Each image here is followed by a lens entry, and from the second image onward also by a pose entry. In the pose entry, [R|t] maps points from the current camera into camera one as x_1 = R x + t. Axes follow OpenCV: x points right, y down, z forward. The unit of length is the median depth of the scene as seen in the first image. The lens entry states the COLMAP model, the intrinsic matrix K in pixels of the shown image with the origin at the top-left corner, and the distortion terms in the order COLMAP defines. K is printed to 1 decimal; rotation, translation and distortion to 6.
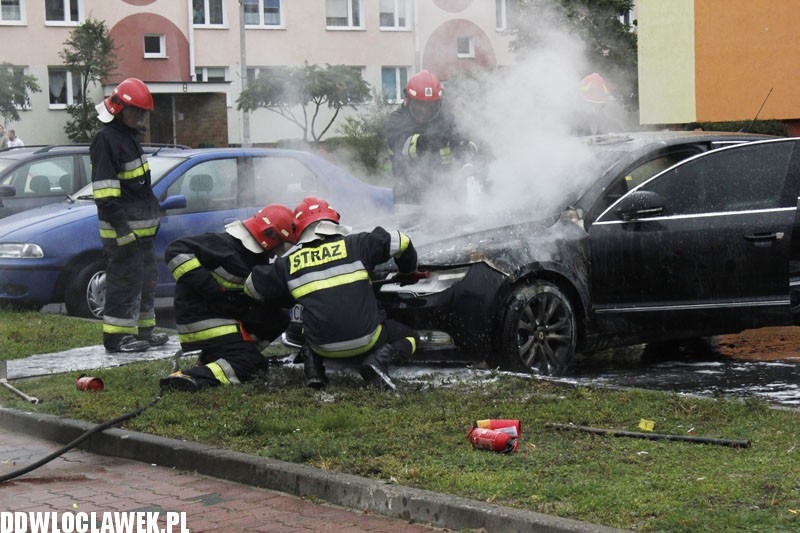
lens RADIAL K [[1895.2, 0, 403.9], [0, 1895.2, 262.8], [0, 0, 1]] dist [0.117640, 0.000000]
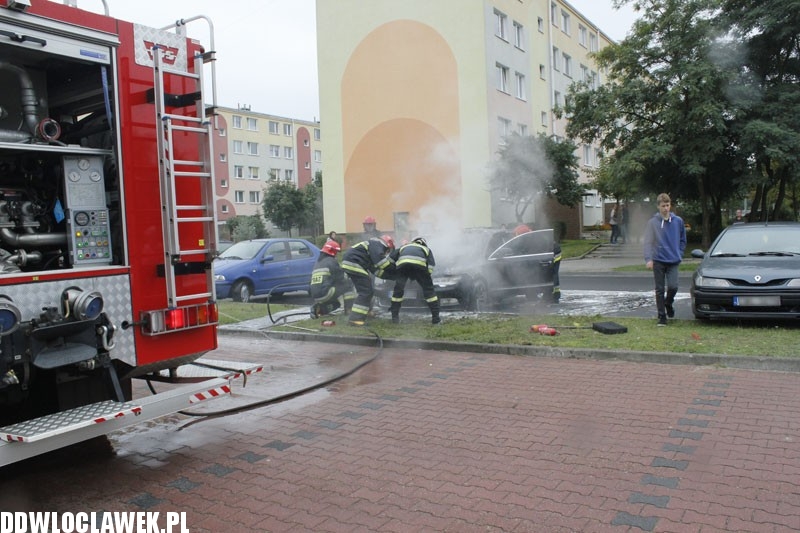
lens RADIAL K [[662.3, 0, 401.0], [0, 662.3, 266.6], [0, 0, 1]] dist [-0.091359, -0.003768]
pose [[0.938721, -0.022559, 0.343938, -0.373385], [0.032584, 0.999195, -0.023395, 0.009535], [-0.343133, 0.033168, 0.938701, 0.113827]]
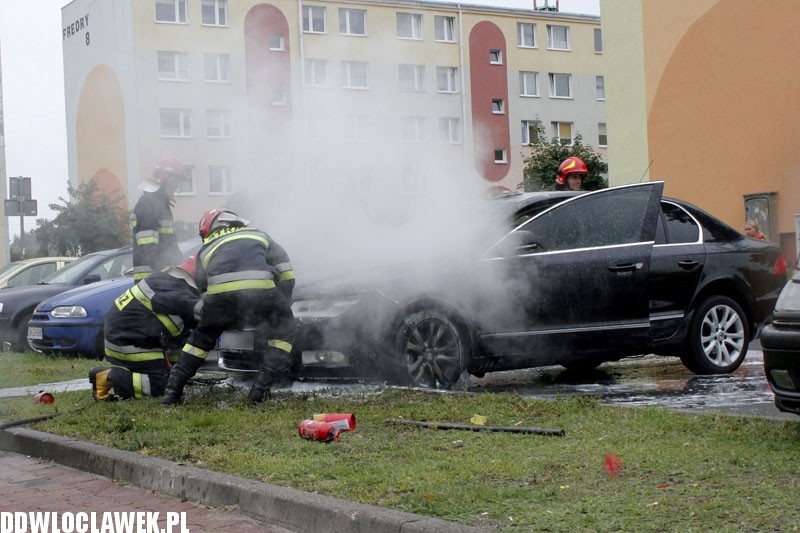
lens RADIAL K [[1283.3, 0, 332.7], [0, 1283.3, 293.0], [0, 0, 1]] dist [-0.030534, 0.000000]
pose [[0.993196, -0.012897, -0.115737, 0.103683], [0.006247, 0.998318, -0.057632, 0.044140], [0.116286, 0.056517, 0.991606, 0.223272]]
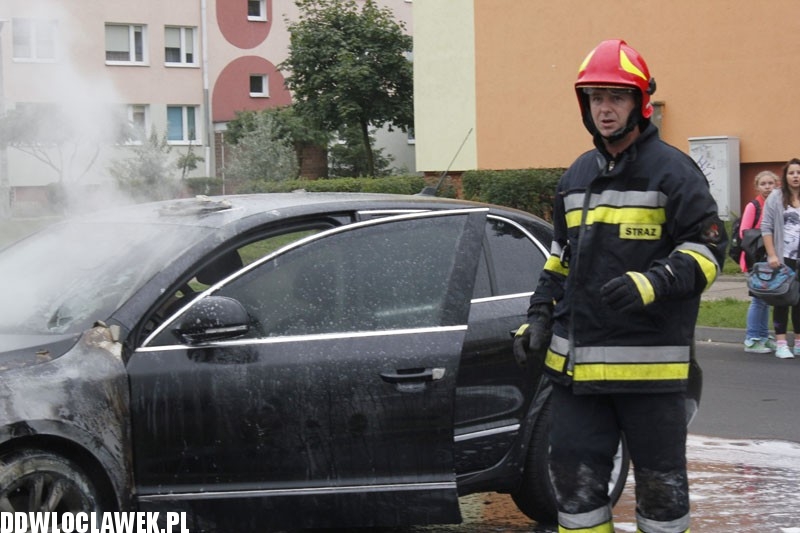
lens RADIAL K [[1895.2, 0, 393.2], [0, 1895.2, 272.7], [0, 0, 1]] dist [0.117640, 0.000000]
pose [[0.996436, 0.002830, 0.084299, 0.132088], [-0.001414, 0.999857, -0.016855, -0.035711], [-0.084335, 0.016675, 0.996298, 0.404579]]
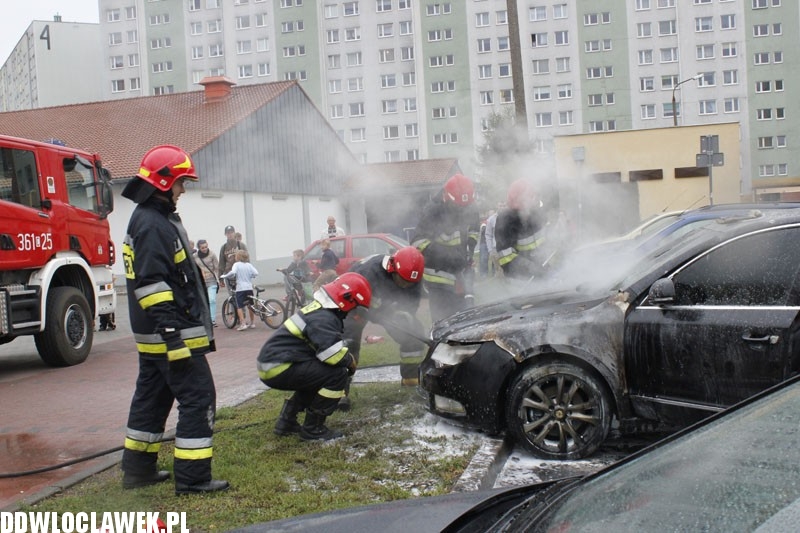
lens RADIAL K [[892.5, 0, 400.6], [0, 892.5, 271.0], [0, 0, 1]] dist [-0.079237, 0.000000]
pose [[0.628676, 0.033779, -0.776933, 0.391898], [-0.009474, 0.999315, 0.035782, -0.056622], [0.777609, -0.015134, 0.628566, 0.623108]]
